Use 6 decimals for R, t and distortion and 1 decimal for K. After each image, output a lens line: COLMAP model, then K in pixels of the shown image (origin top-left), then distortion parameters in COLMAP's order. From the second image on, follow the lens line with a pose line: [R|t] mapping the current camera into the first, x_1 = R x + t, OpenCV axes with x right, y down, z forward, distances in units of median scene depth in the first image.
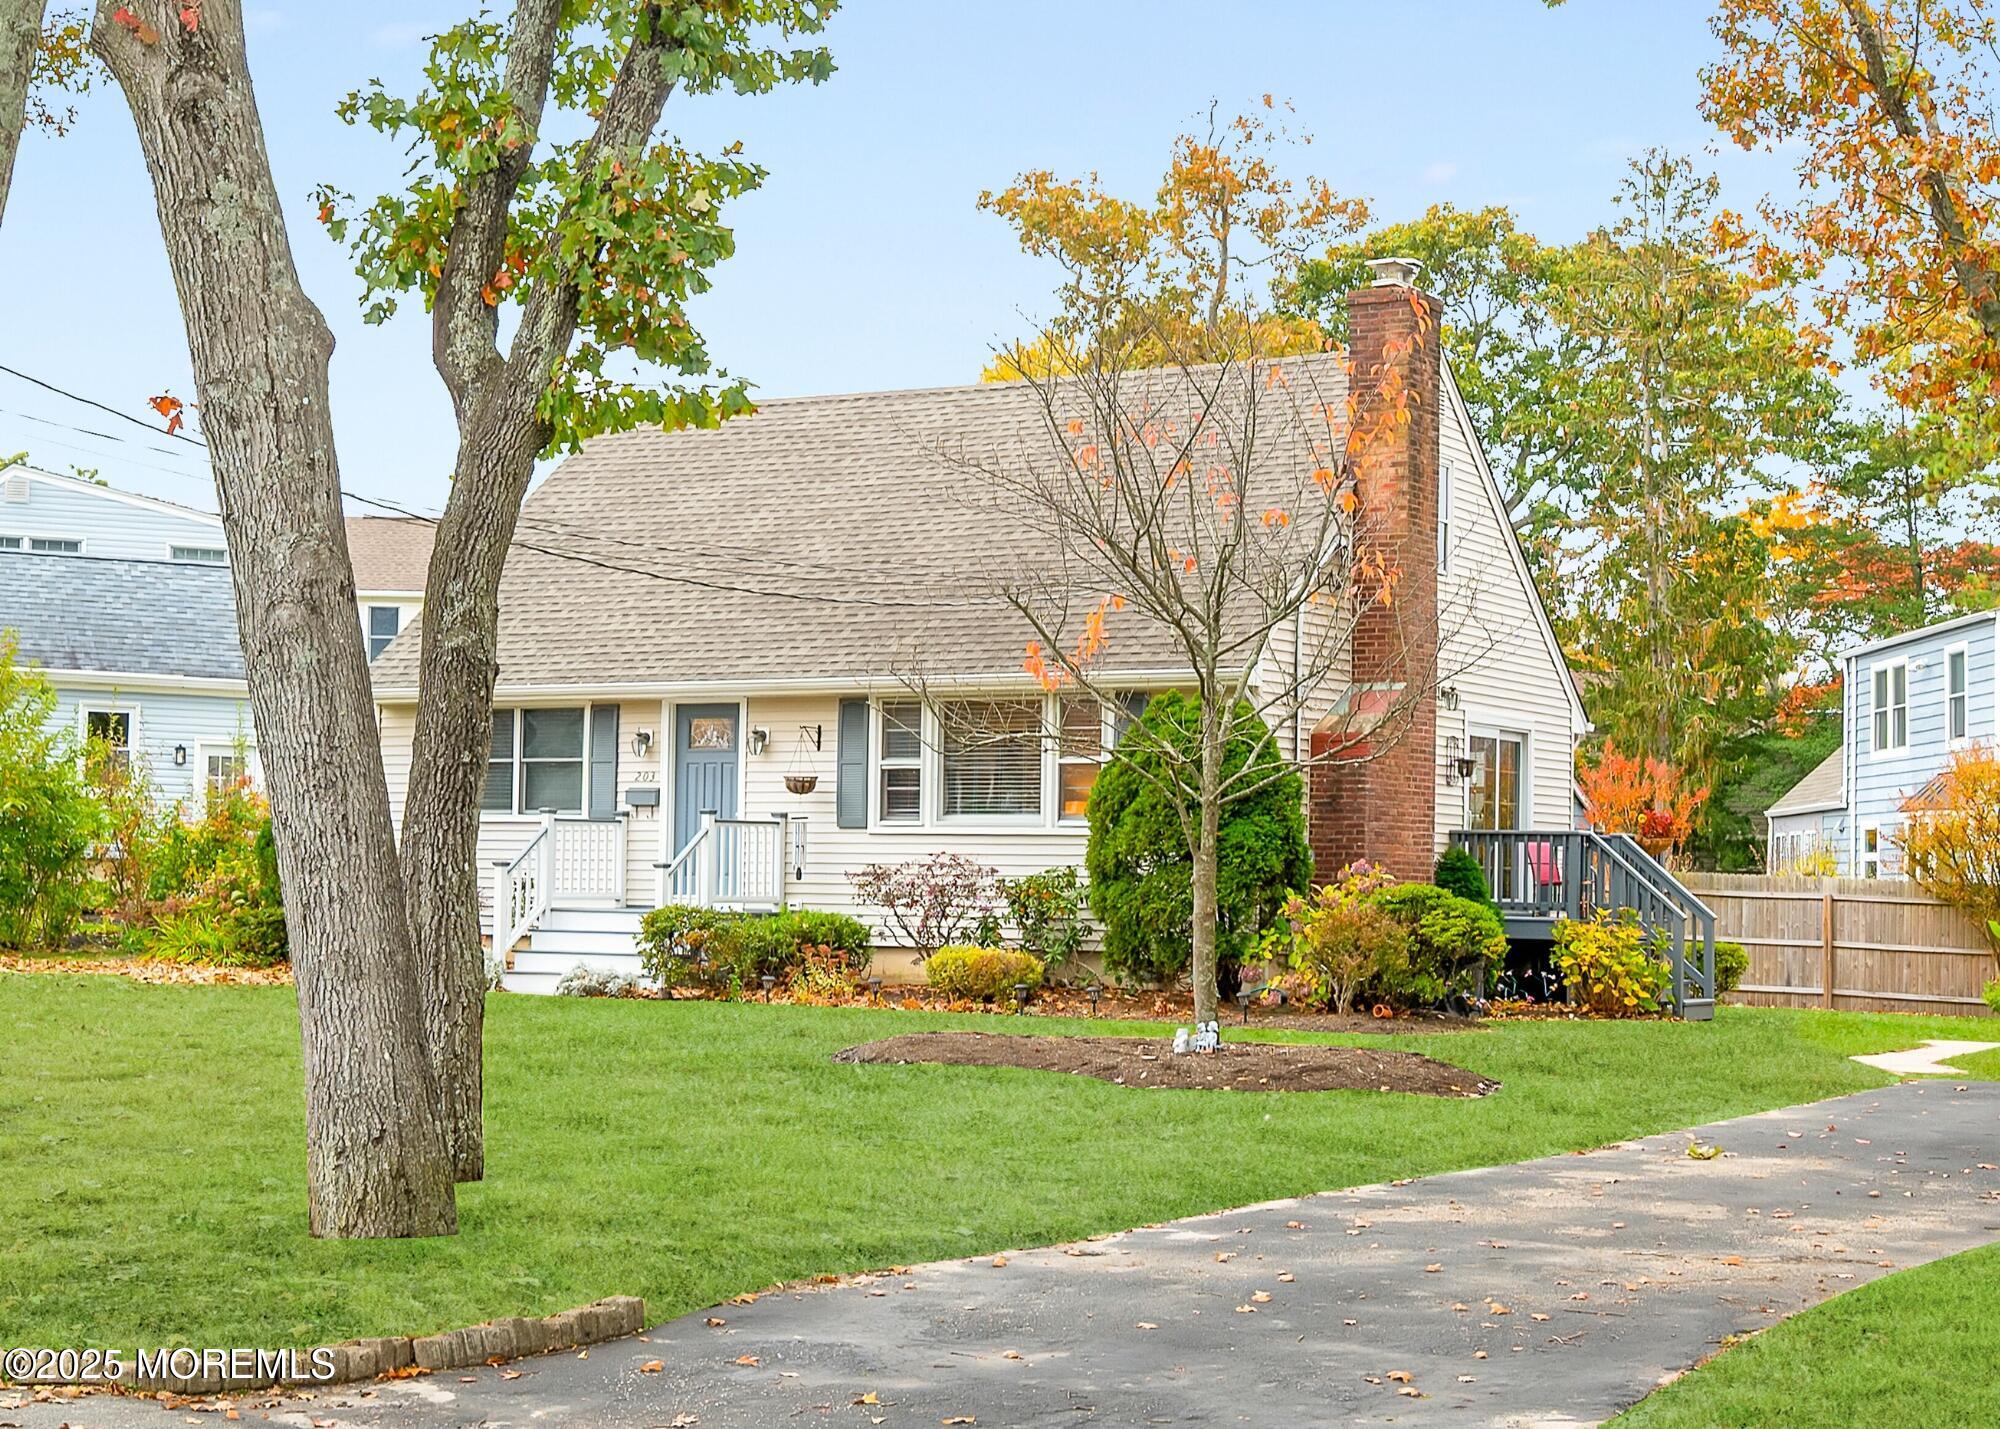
lens RADIAL K [[3070.8, 0, 983.7], [0, 3070.8, 725.1], [0, 0, 1]] dist [-0.002143, 0.014052]
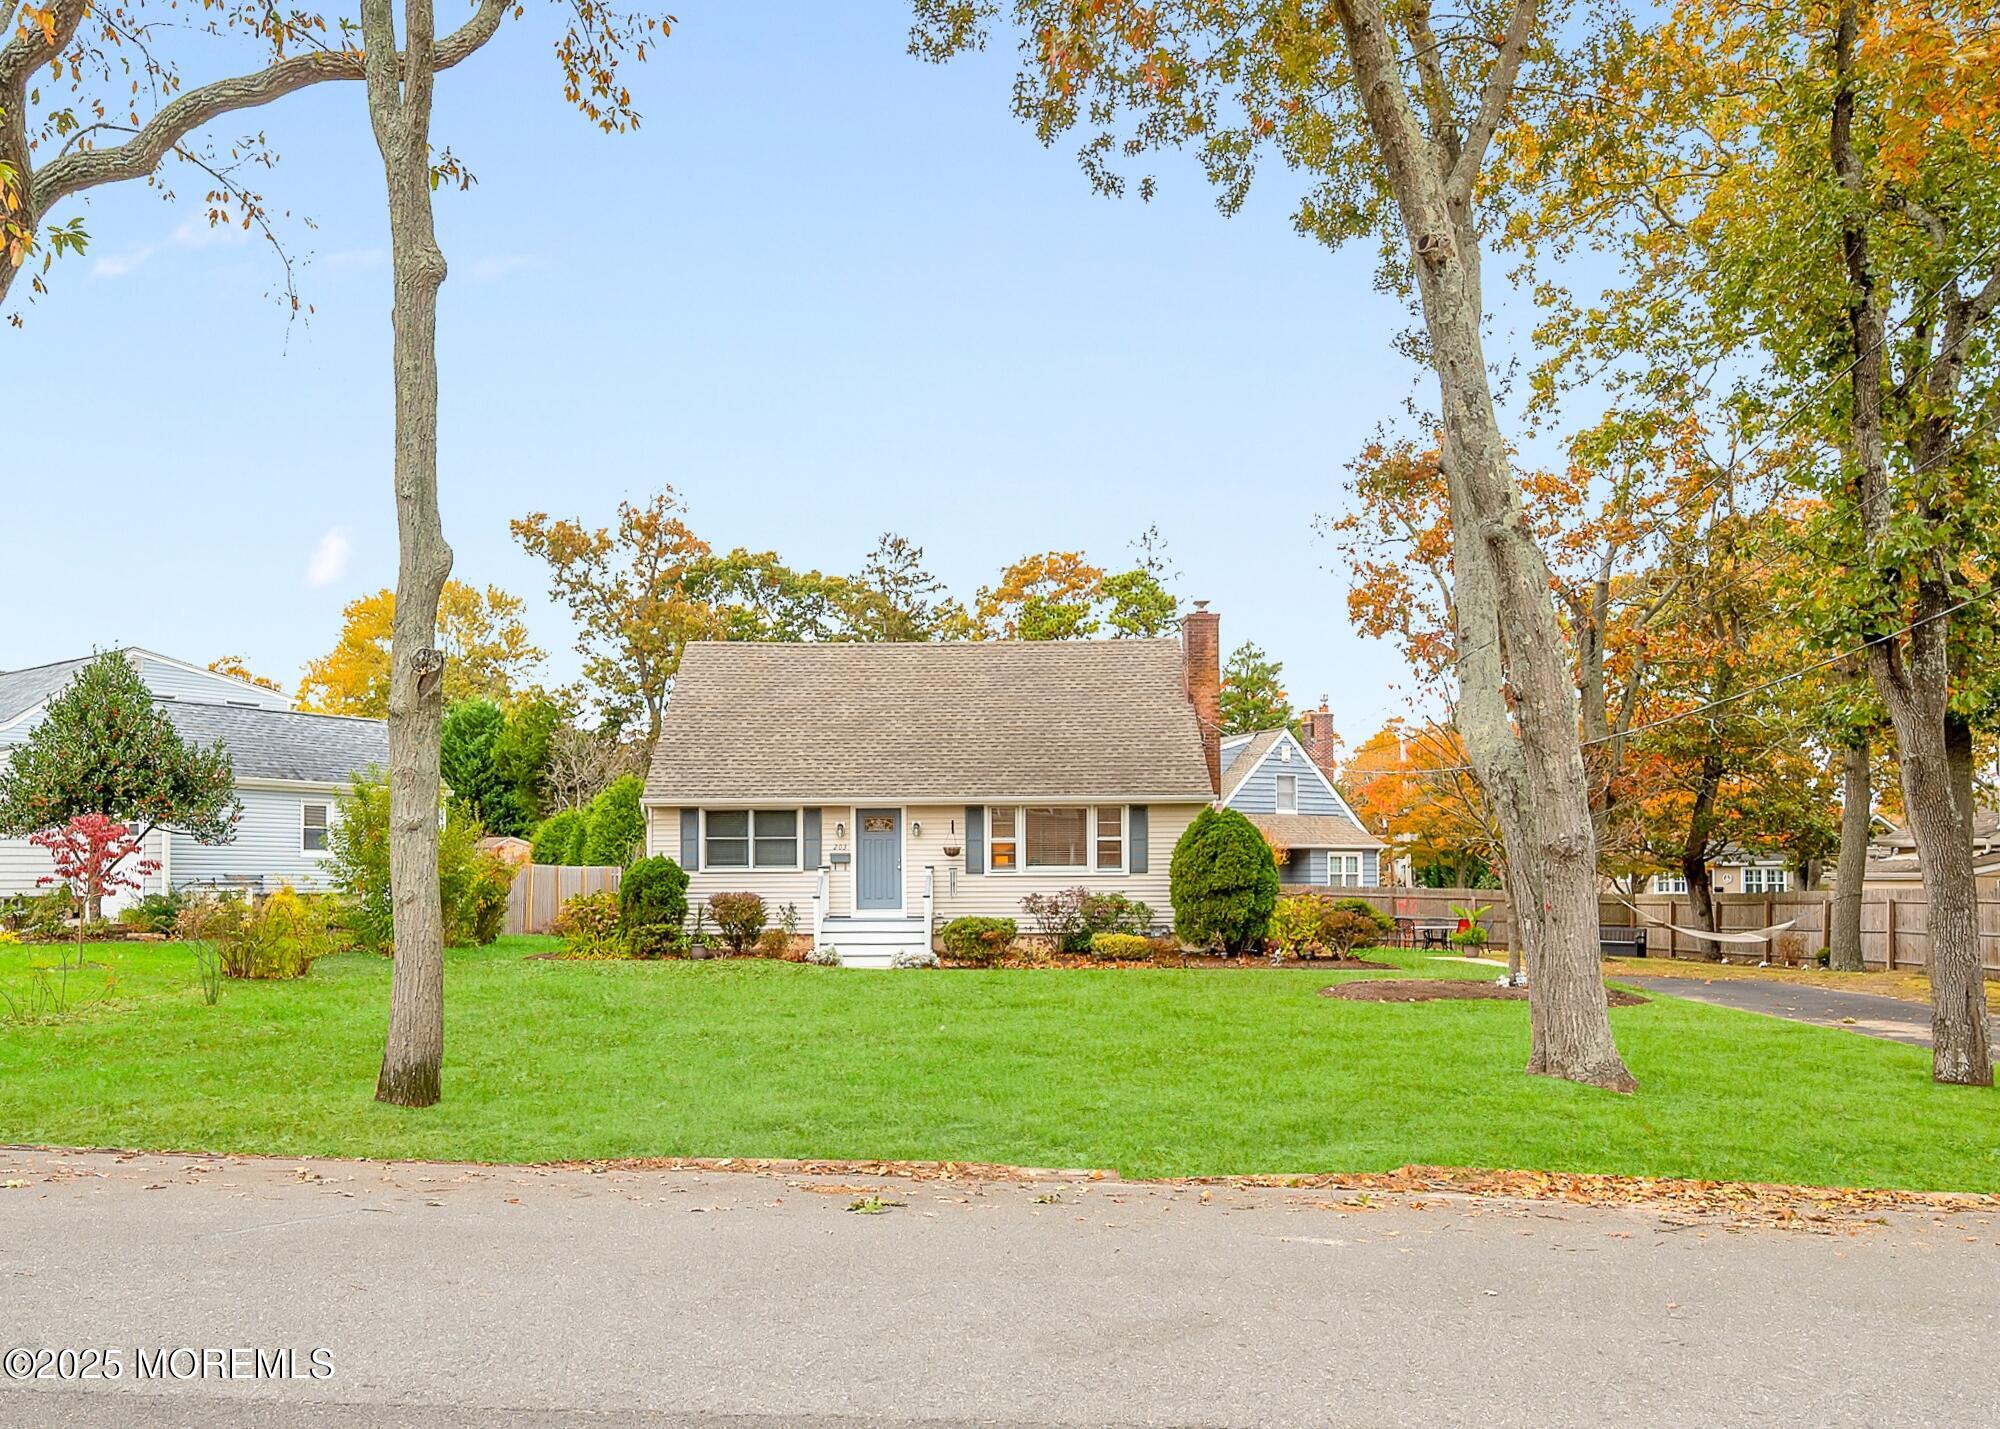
lens RADIAL K [[1546.4, 0, 1000.0], [0, 1546.4, 714.5], [0, 0, 1]] dist [-0.000405, 0.002329]
pose [[0.882076, 0.027590, 0.470298, -0.499816], [-0.005858, 0.998849, -0.047612, -0.020944], [-0.471070, 0.039242, 0.881222, 0.125442]]
